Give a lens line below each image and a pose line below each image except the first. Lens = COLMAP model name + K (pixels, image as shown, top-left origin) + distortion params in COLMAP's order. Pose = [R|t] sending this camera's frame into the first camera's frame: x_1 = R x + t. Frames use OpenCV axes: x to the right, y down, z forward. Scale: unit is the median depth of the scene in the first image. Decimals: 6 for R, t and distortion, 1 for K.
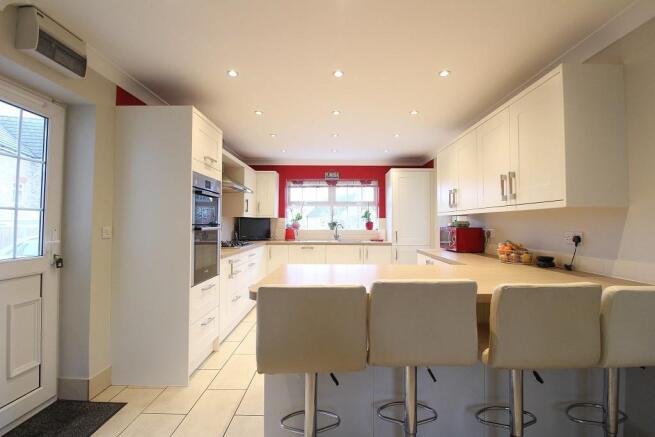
lens RADIAL K [[306.3, 0, 329.4], [0, 306.3, 215.3], [0, 0, 1]] dist [-0.000879, -0.003569]
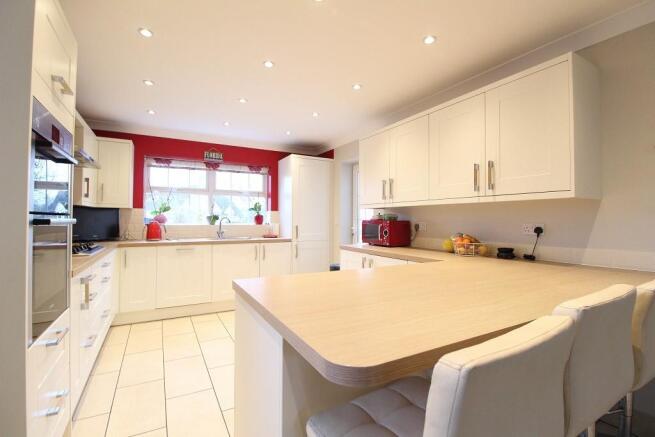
lens RADIAL K [[306.3, 0, 329.8], [0, 306.3, 216.9], [0, 0, 1]] dist [-0.000879, -0.003569]
pose [[0.867991, 0.006107, 0.496542, -0.137987], [-0.015559, 0.999768, 0.014902, 0.011486], [-0.496336, -0.020661, 0.867885, 0.183257]]
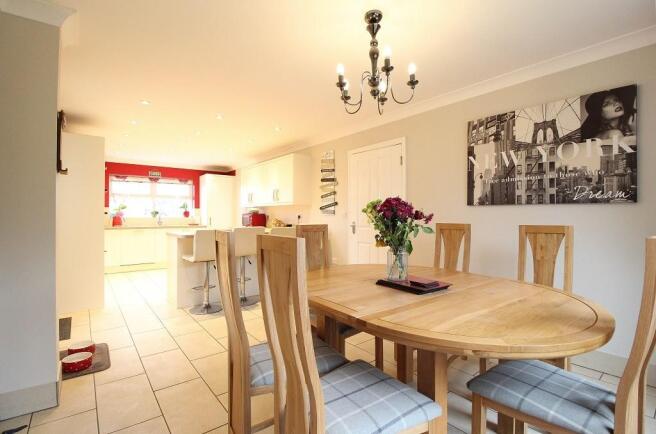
lens RADIAL K [[306.8, 0, 329.3], [0, 306.8, 217.0], [0, 0, 1]] dist [-0.000879, -0.003569]
pose [[0.775584, -0.004758, 0.631226, -0.260594], [-0.014705, 0.999564, 0.025601, 0.003716], [-0.631073, -0.029138, 0.775176, -0.485278]]
